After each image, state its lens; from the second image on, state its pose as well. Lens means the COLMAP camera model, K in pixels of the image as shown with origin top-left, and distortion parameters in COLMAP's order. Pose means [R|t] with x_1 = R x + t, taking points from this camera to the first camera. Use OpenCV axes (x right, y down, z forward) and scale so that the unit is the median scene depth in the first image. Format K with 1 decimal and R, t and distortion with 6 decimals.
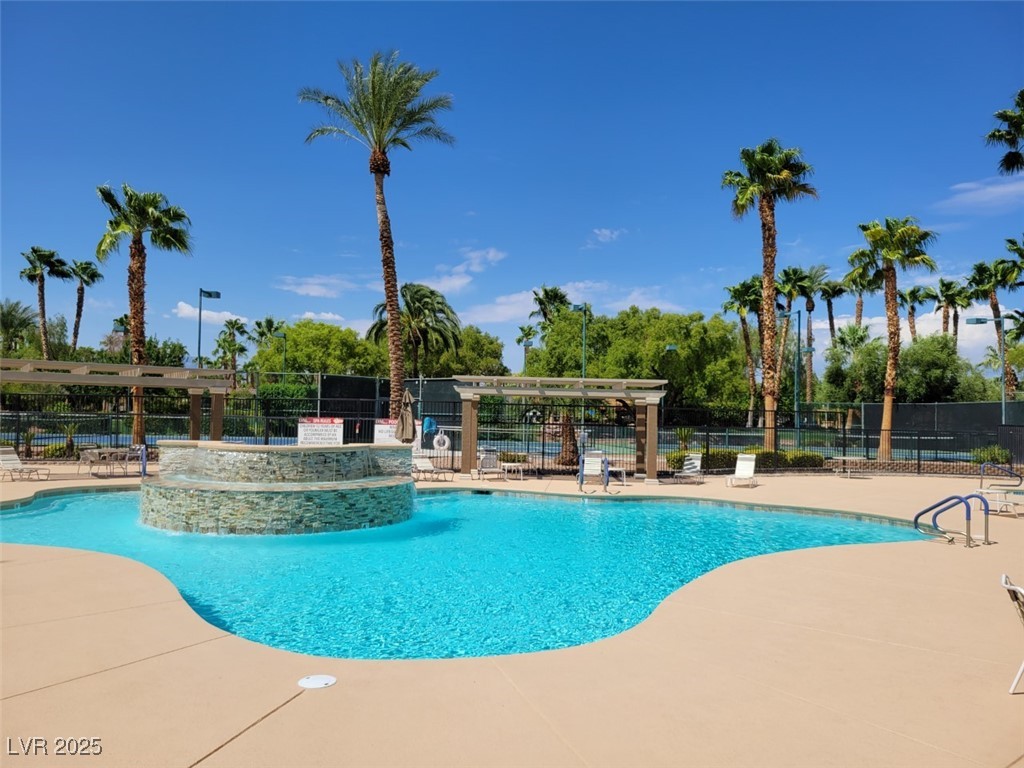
lens RADIAL K [[748.1, 0, 512.0], [0, 748.1, 384.0], [0, 0, 1]] dist [0.026429, -0.001983]
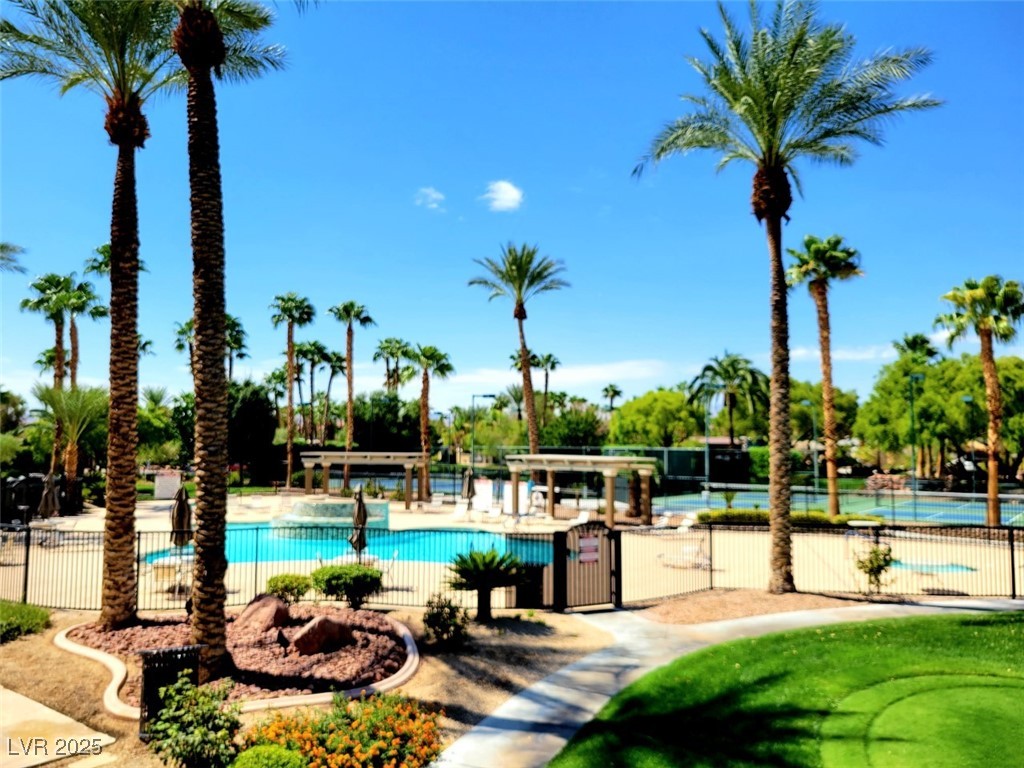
lens RADIAL K [[748.1, 0, 512.0], [0, 748.1, 384.0], [0, 0, 1]] dist [0.026429, -0.001983]
pose [[0.740643, -0.076701, -0.667507, 0.779604], [0.039249, 0.996705, -0.070978, -0.039349], [0.670752, 0.026370, 0.741213, -0.122806]]
